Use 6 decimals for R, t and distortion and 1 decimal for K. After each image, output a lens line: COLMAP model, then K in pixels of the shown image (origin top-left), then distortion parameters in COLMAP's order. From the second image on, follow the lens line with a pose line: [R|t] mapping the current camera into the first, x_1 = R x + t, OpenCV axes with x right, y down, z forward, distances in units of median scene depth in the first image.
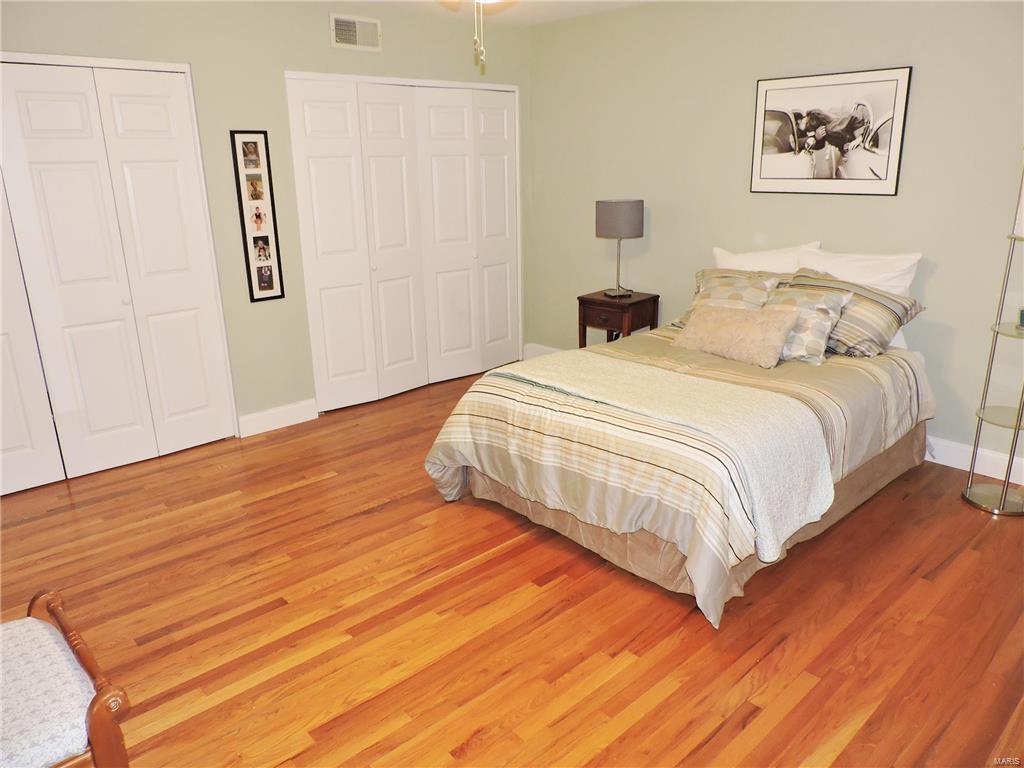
lens RADIAL K [[718.6, 0, 514.1], [0, 718.6, 386.6], [0, 0, 1]] dist [-0.016864, 0.002584]
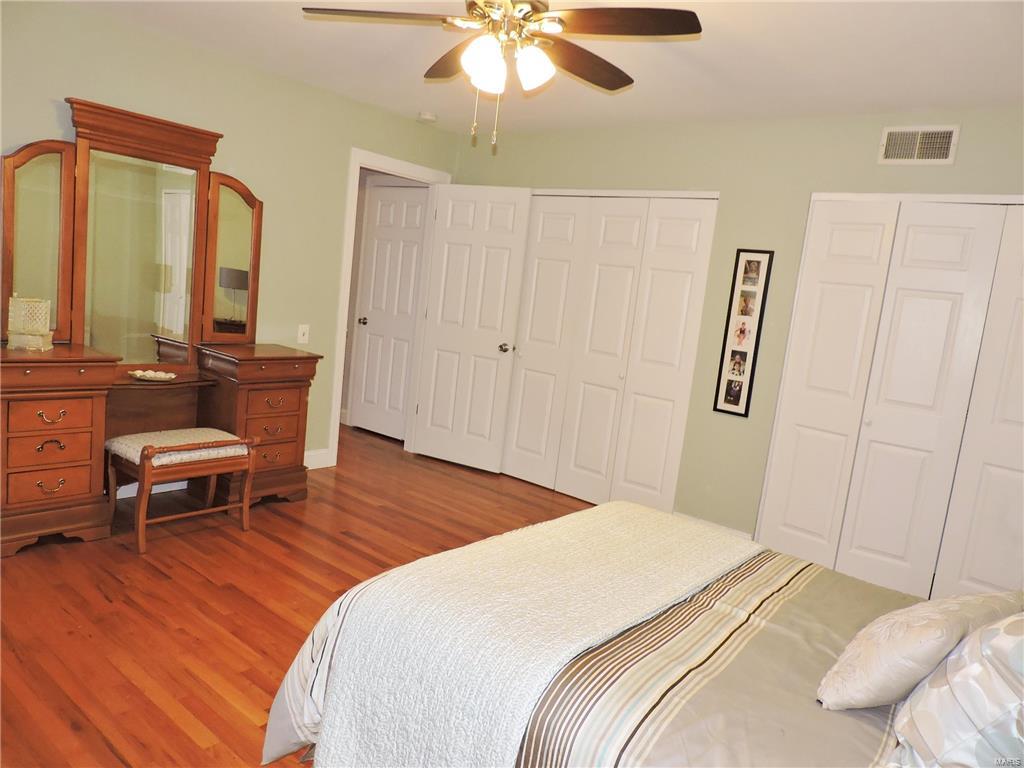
lens RADIAL K [[718.6, 0, 507.2], [0, 718.6, 388.0], [0, 0, 1]] dist [-0.016864, 0.002584]
pose [[0.146959, 0.175848, -0.973386, 0.624427], [-0.404260, 0.908809, 0.103148, -0.145278], [0.902761, 0.378342, 0.204646, 0.561321]]
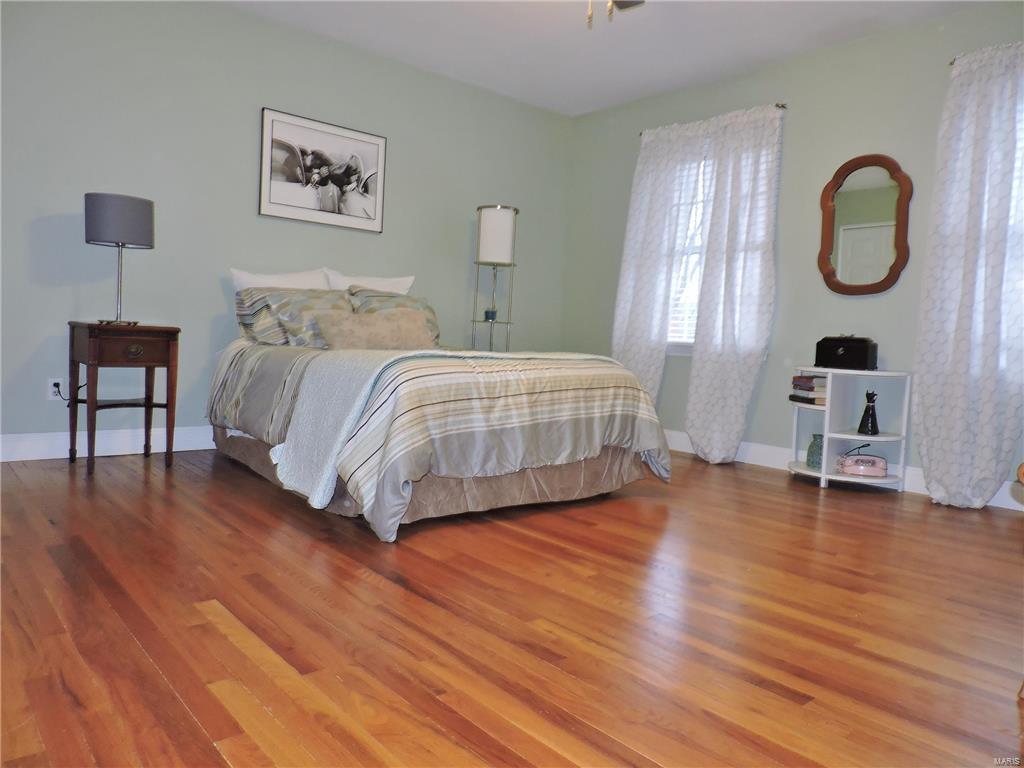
lens RADIAL K [[718.6, 0, 518.5], [0, 718.6, 379.9], [0, 0, 1]] dist [-0.016864, 0.002584]
pose [[0.041104, -0.038697, 0.998405, -0.708415], [0.256750, 0.966104, 0.026875, 0.015237], [-0.965603, 0.255236, 0.049646, 0.720354]]
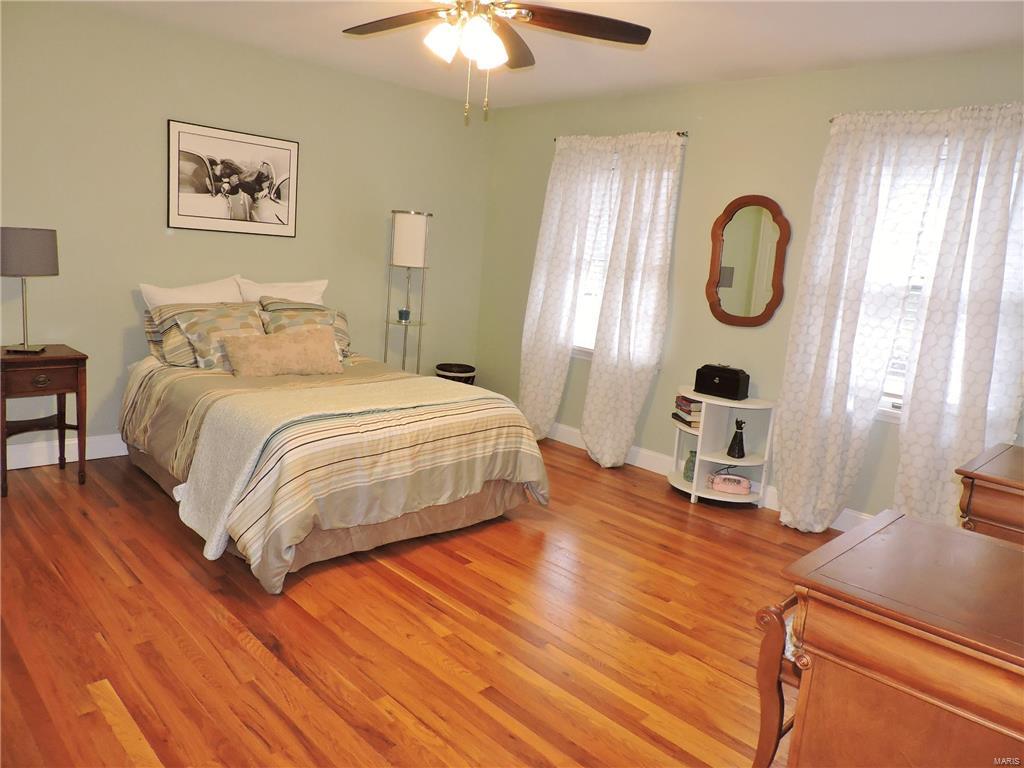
lens RADIAL K [[718.6, 0, 515.2], [0, 718.6, 380.3], [0, 0, 1]] dist [-0.016864, 0.002584]
pose [[-0.016561, -0.157510, 0.987378, -0.763134], [0.226135, 0.961336, 0.157149, -0.122773], [-0.973955, 0.225883, 0.019697, 0.602269]]
